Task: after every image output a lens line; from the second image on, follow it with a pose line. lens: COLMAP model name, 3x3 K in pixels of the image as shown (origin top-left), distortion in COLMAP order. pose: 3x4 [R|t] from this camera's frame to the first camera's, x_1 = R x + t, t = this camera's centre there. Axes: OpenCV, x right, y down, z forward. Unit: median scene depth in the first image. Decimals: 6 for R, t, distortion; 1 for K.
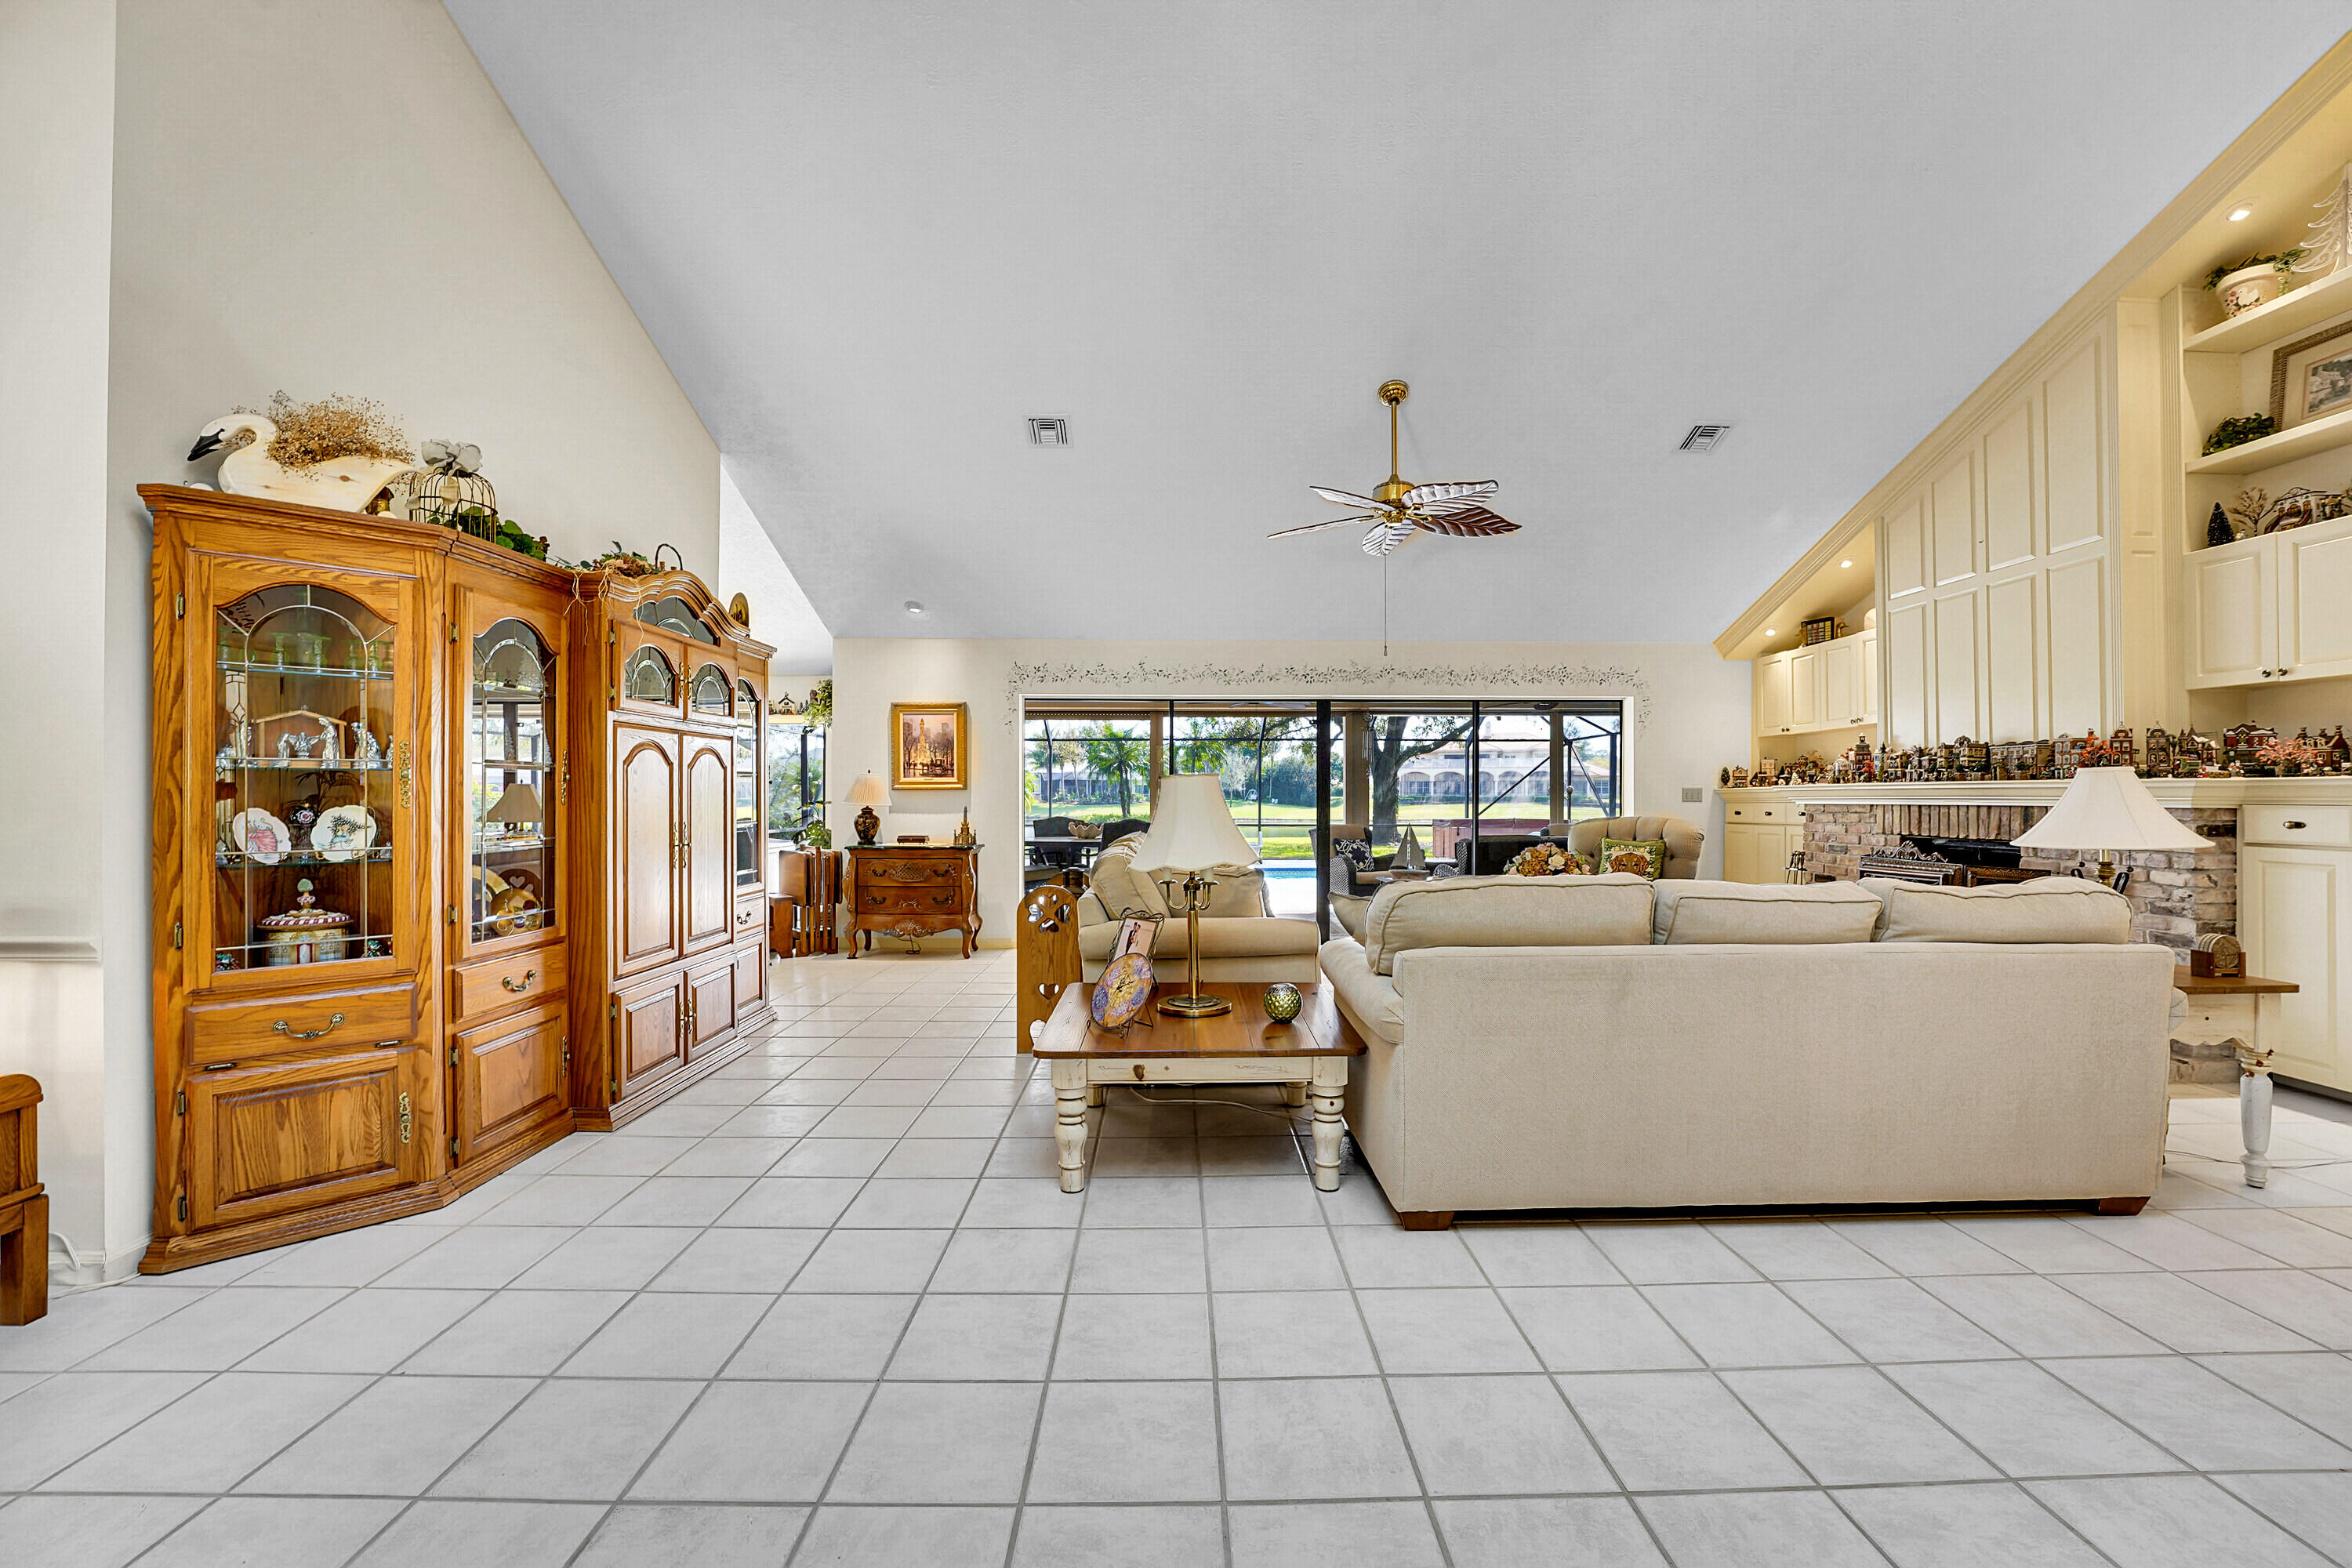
lens RADIAL K [[946.8, 0, 1171.8], [0, 946.8, 787.0], [0, 0, 1]] dist [-0.028441, 0.003385]
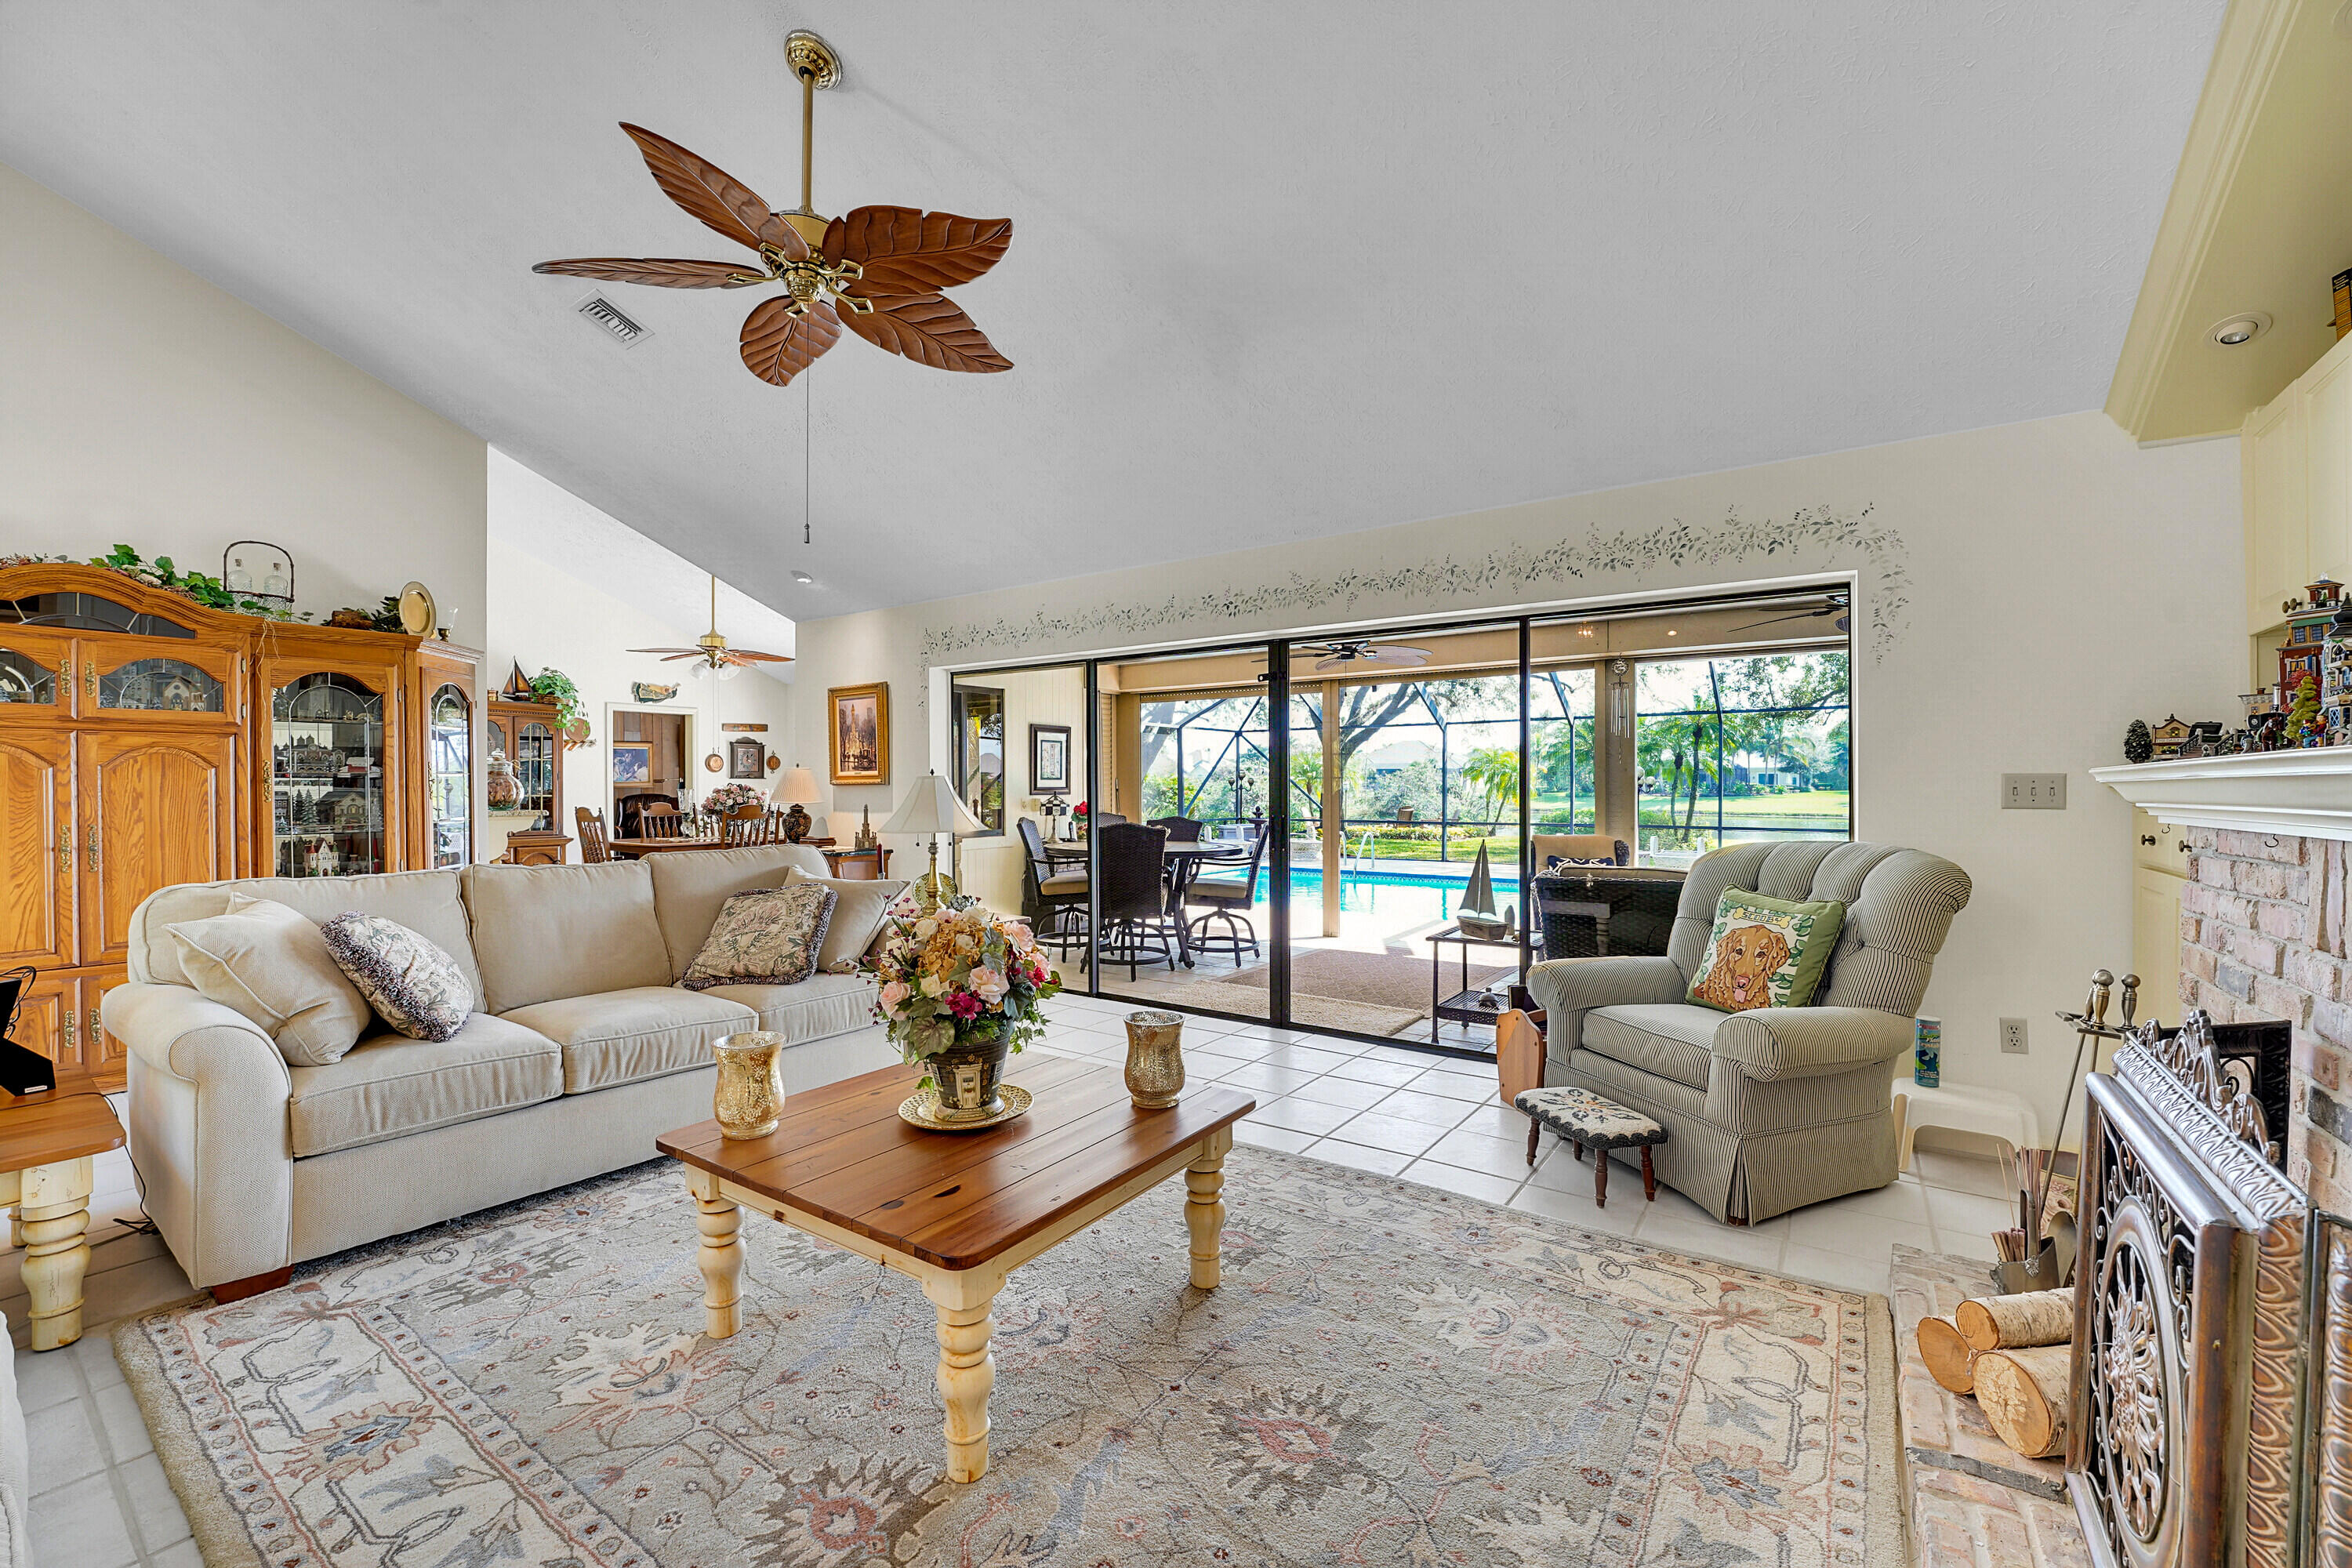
lens RADIAL K [[946.8, 0, 1170.6], [0, 946.8, 784.8], [0, 0, 1]] dist [-0.028441, 0.003385]
pose [[0.816913, -0.004065, -0.576747, 0.480487], [0.005013, 0.999987, 0.000052, 0.003904], [0.576739, -0.002934, 0.816923, 0.454679]]
